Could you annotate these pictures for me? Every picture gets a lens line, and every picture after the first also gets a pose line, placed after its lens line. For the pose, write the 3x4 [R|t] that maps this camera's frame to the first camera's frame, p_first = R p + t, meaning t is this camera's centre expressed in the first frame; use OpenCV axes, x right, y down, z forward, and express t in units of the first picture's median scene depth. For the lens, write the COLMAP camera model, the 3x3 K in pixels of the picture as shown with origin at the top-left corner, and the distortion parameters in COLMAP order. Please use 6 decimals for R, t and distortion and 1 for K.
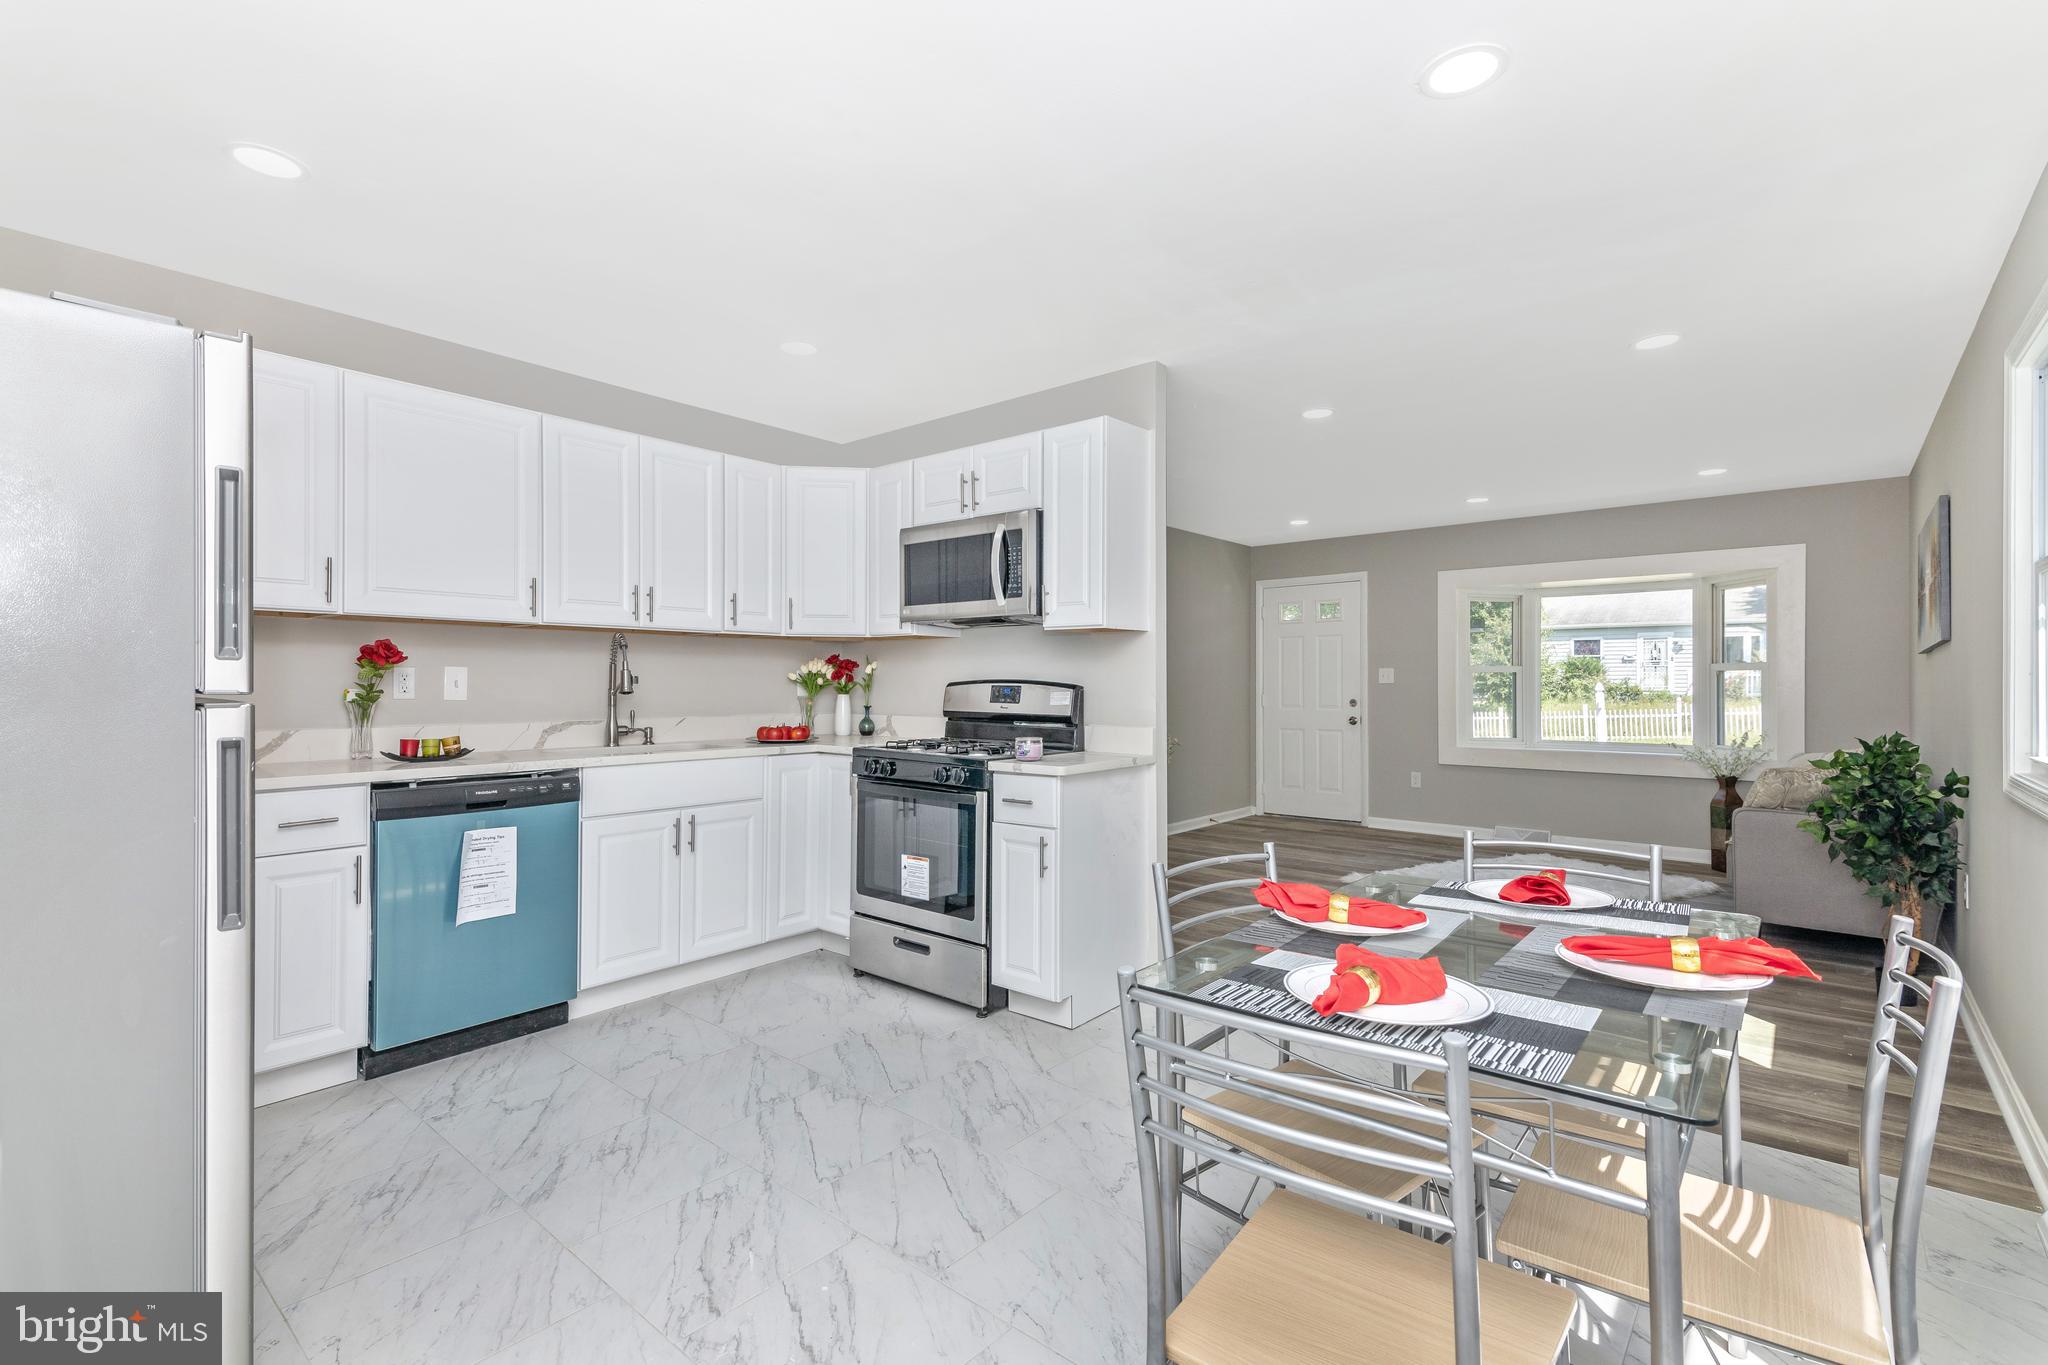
lens RADIAL K [[951.2, 0, 1004.2], [0, 951.2, 670.9], [0, 0, 1]] dist [0.002791, 0.000291]
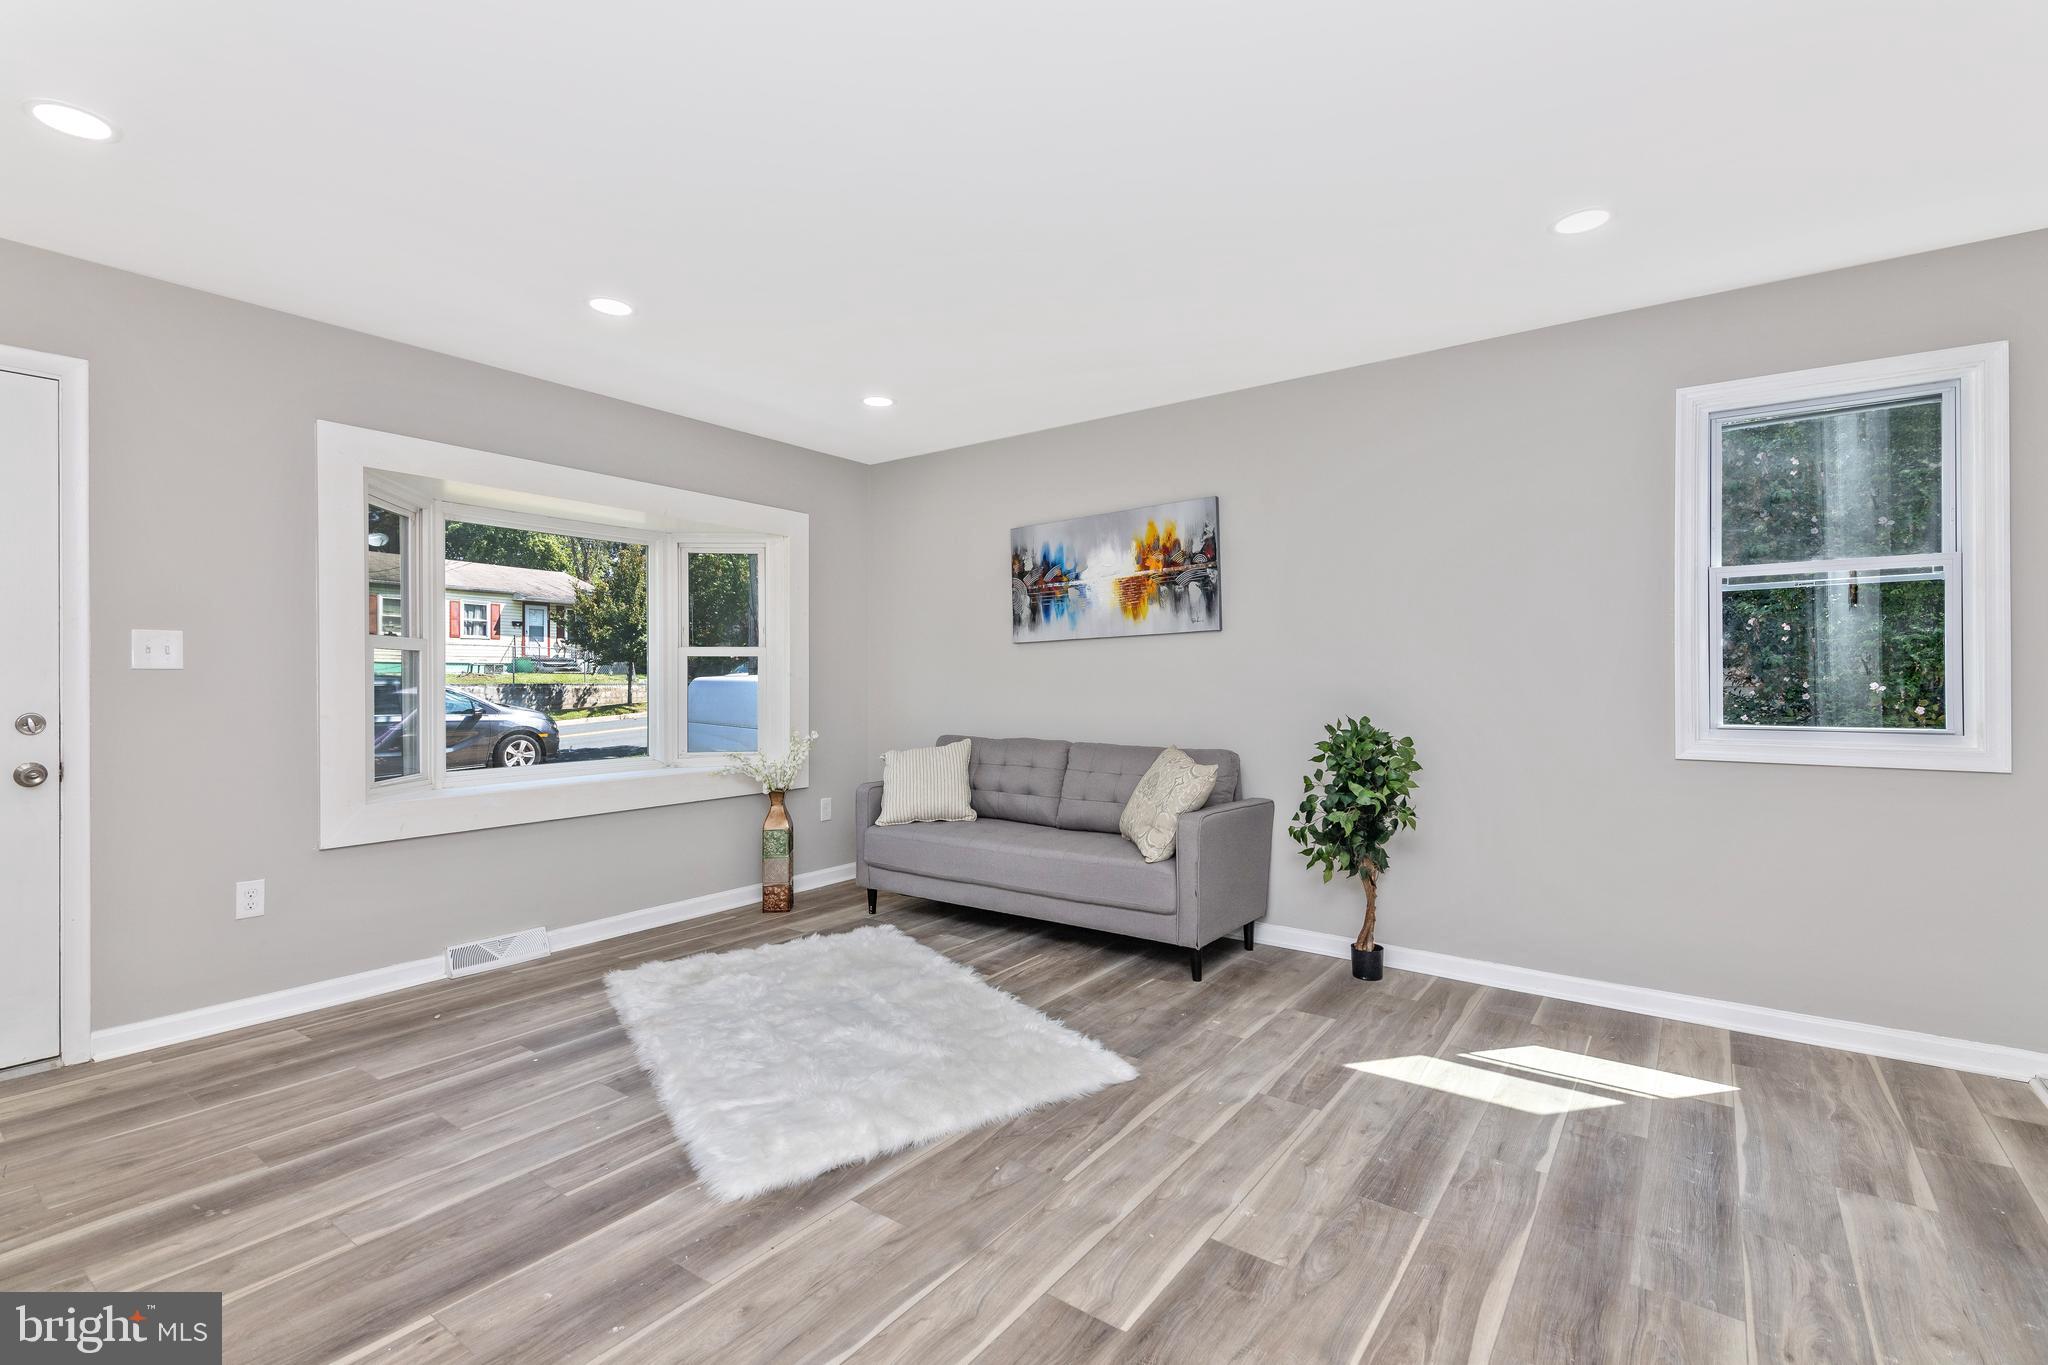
lens RADIAL K [[913.8, 0, 1036.1], [0, 913.8, 688.2], [0, 0, 1]] dist [0.055330, -0.022954]
pose [[-0.138751, -0.006552, 0.990306, -0.029322], [-0.011886, 0.999917, 0.004950, 0.028960], [-0.990256, -0.011084, -0.138817, 1.302485]]
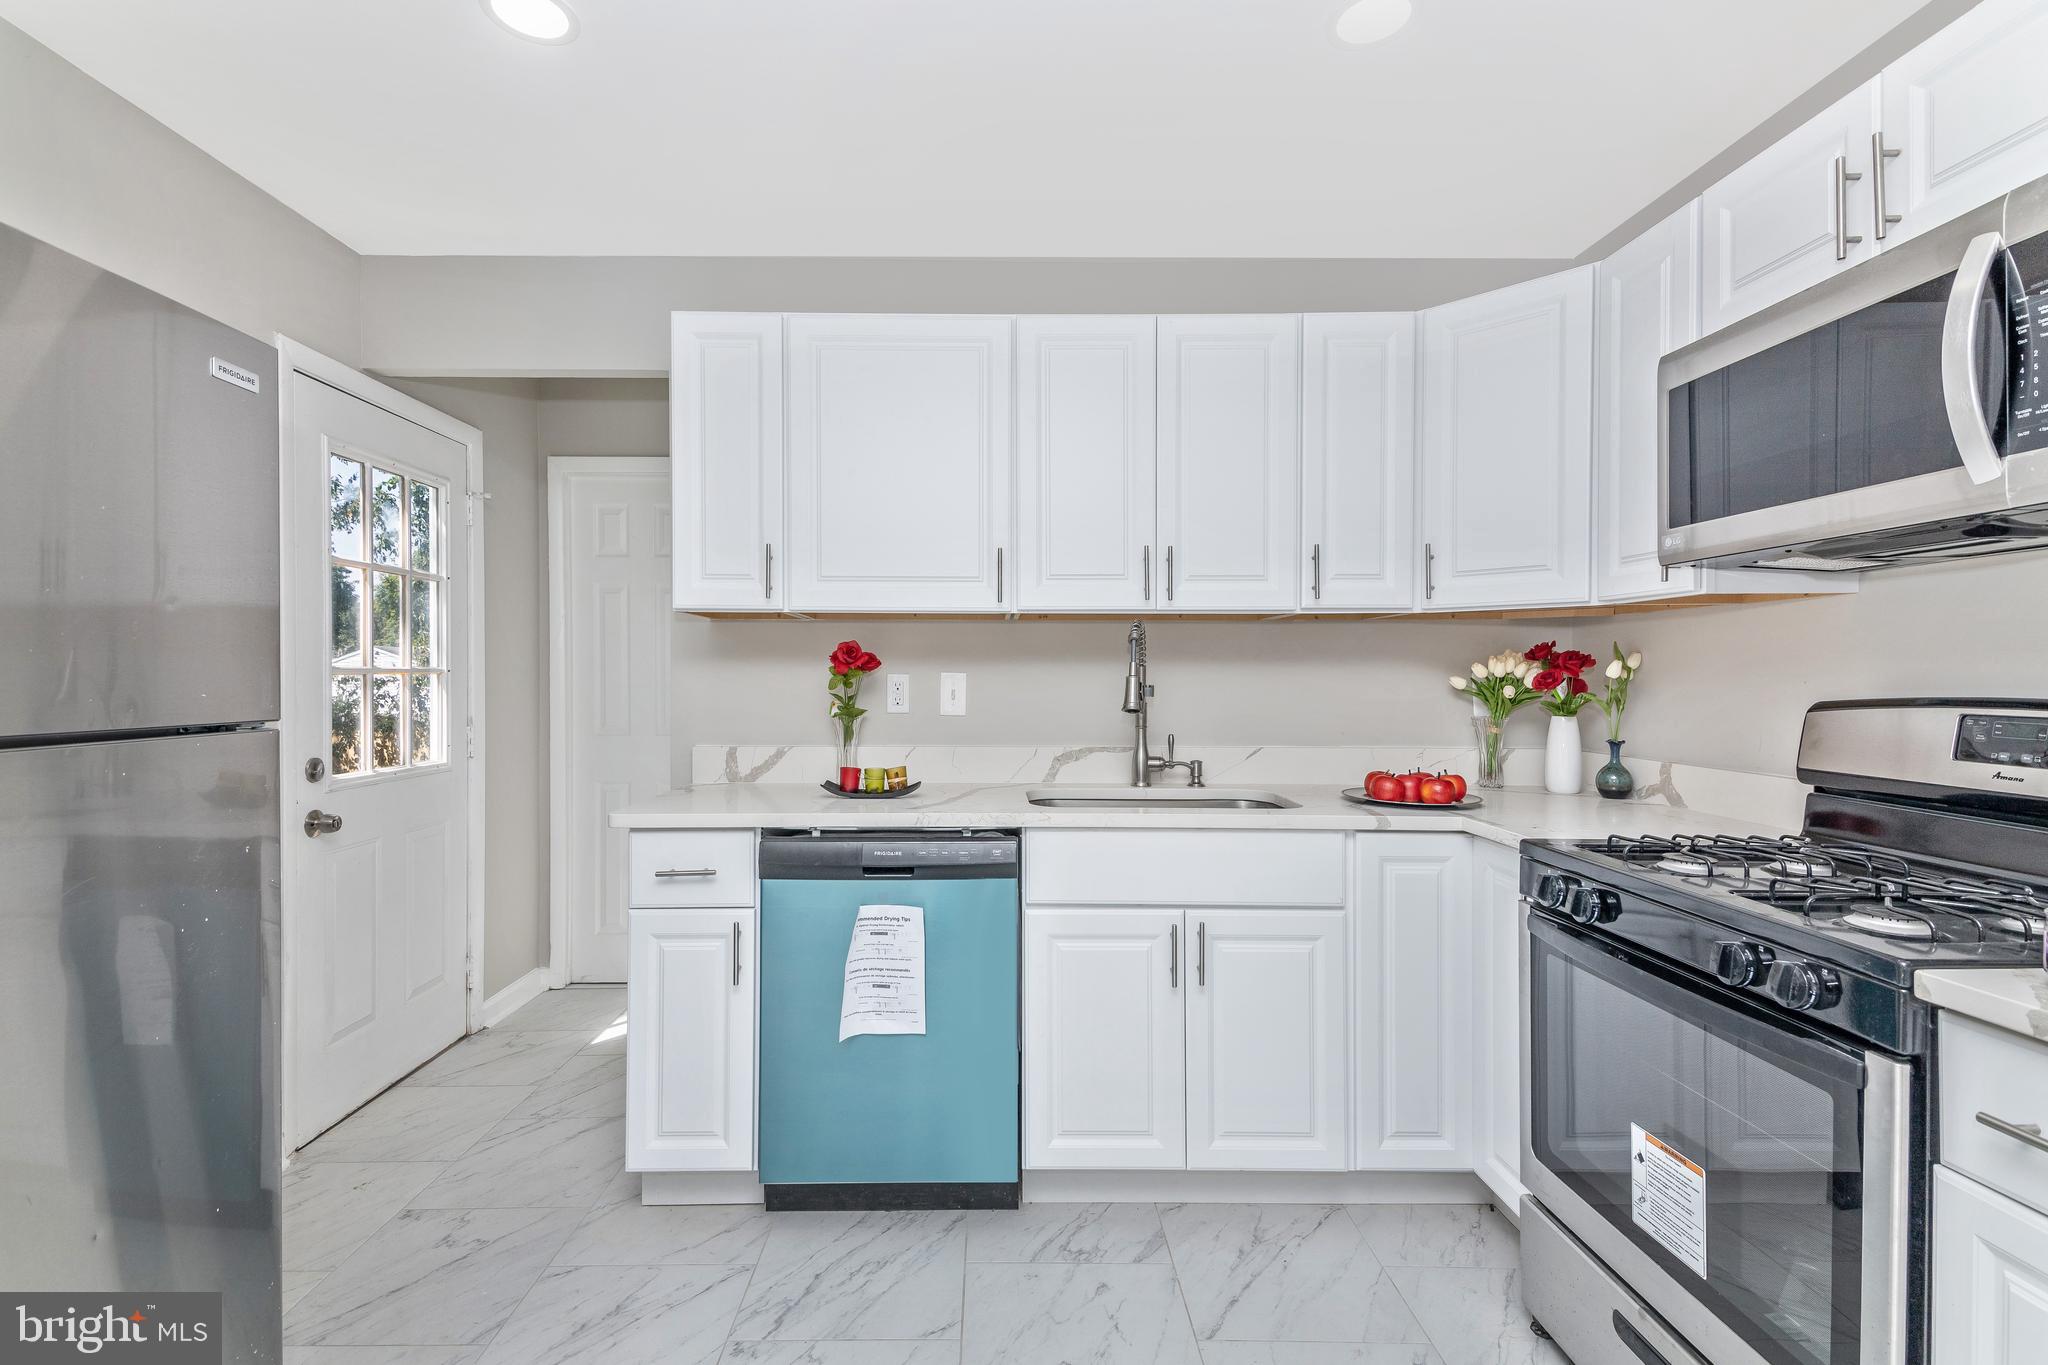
lens RADIAL K [[931.5, 0, 968.6], [0, 931.5, 684.6], [0, 0, 1]] dist [0.033511, -0.000689]
pose [[0.657673, 0.004075, -0.753292, 0.013855], [0.010978, 0.999827, 0.014993, -0.006235], [0.753223, -0.018130, 0.657515, 0.491882]]
